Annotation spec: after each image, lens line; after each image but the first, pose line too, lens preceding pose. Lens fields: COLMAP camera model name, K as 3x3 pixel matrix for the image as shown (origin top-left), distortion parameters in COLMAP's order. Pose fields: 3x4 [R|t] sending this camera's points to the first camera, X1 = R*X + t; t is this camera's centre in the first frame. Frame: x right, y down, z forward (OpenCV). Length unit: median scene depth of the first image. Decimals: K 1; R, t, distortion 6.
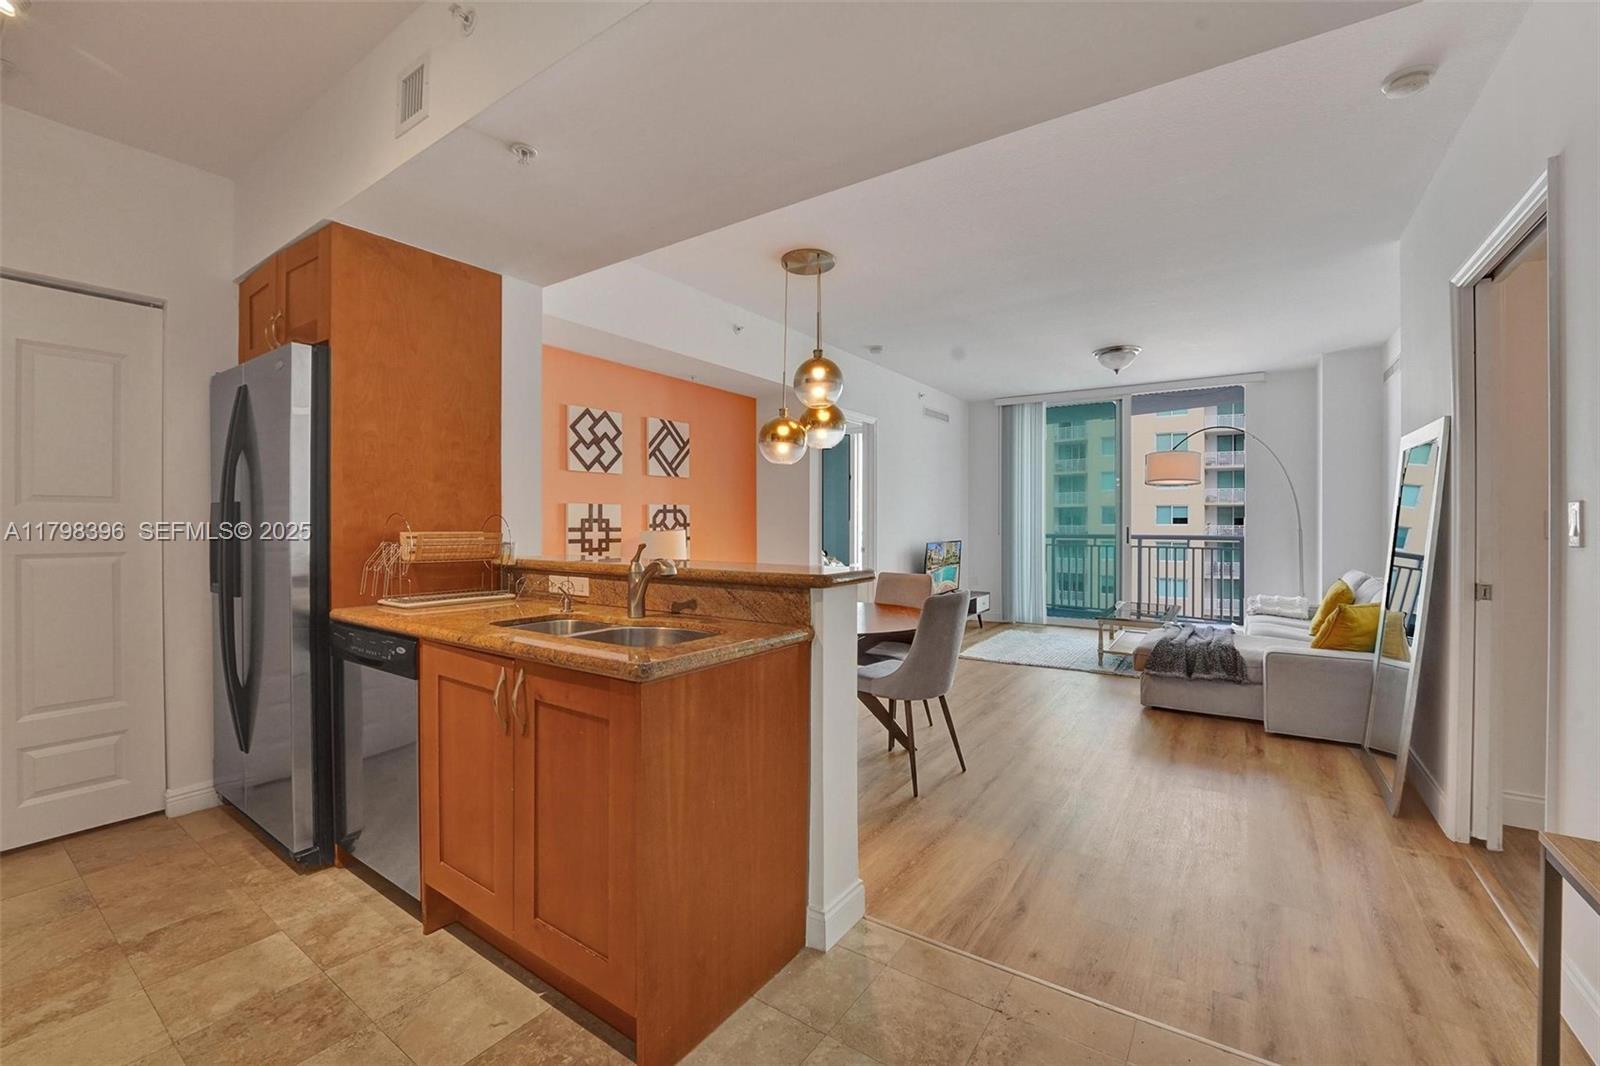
lens RADIAL K [[664.9, 0, 797.9], [0, 664.9, 535.3], [0, 0, 1]] dist [-0.023089, 0.000086]
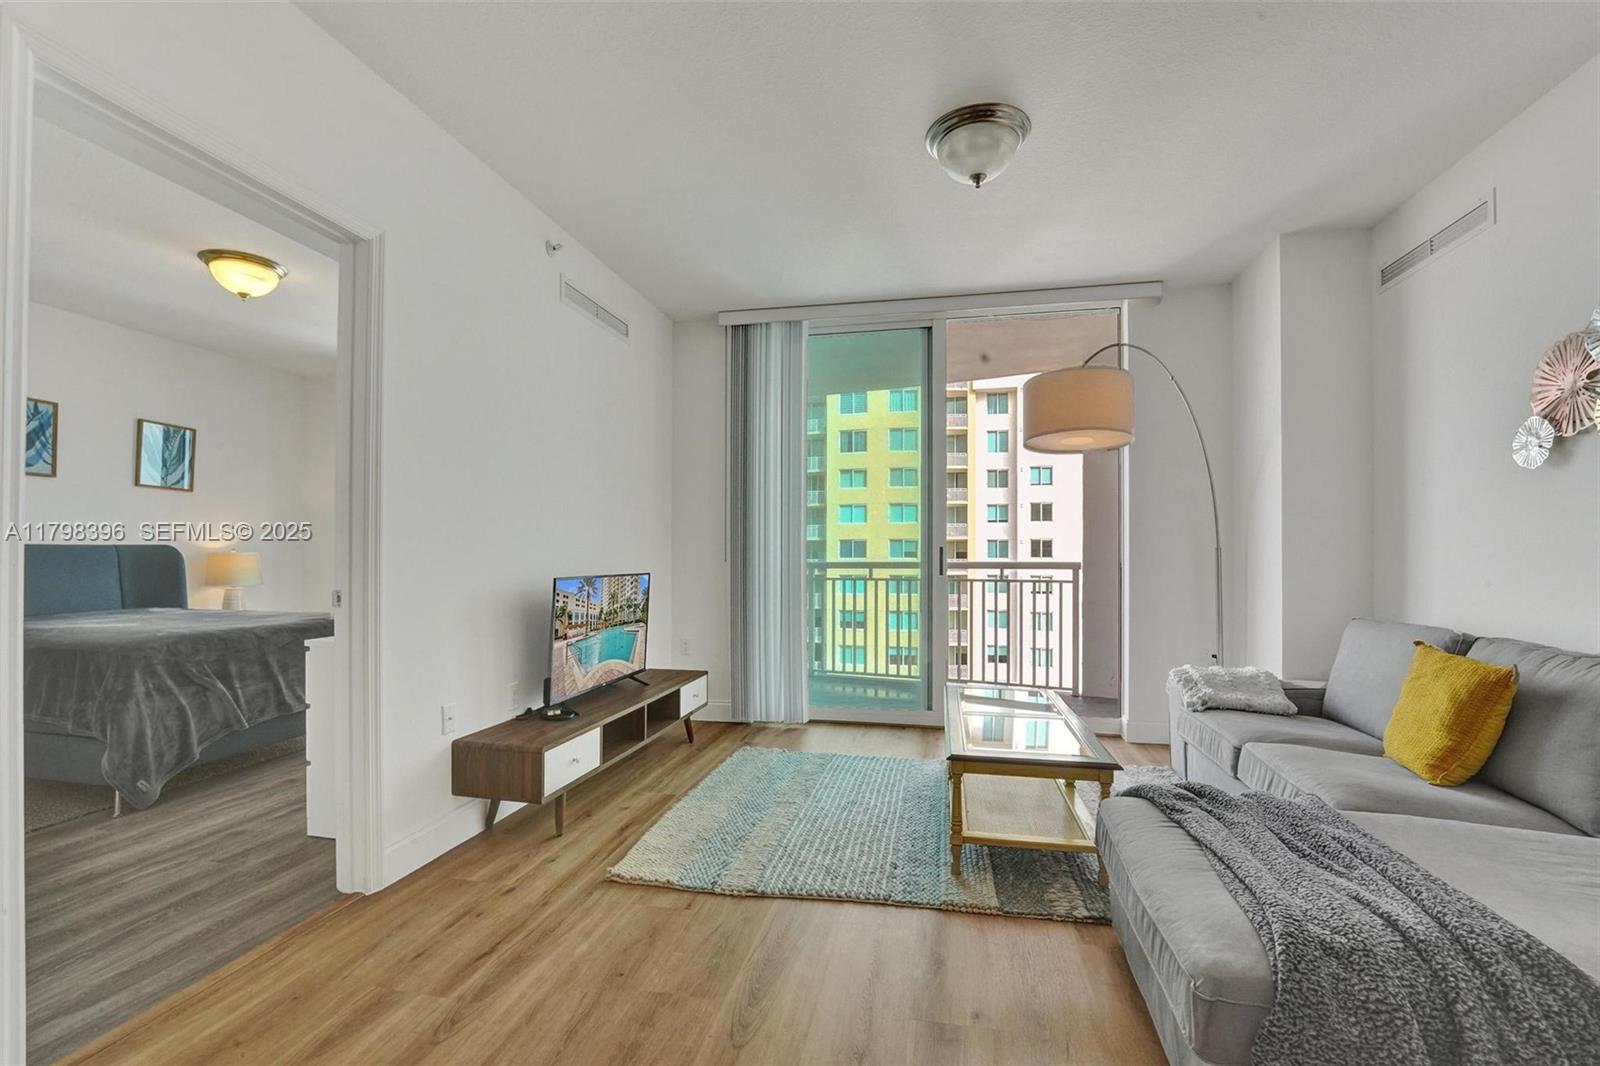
lens RADIAL K [[664.9, 0, 797.9], [0, 664.9, 535.3], [0, 0, 1]] dist [-0.023089, 0.000086]
pose [[0.929530, 0.015404, 0.368424, 0.171481], [0.003593, 0.998701, -0.050820, 0.005571], [-0.368728, 0.048562, 0.928268, 0.516087]]
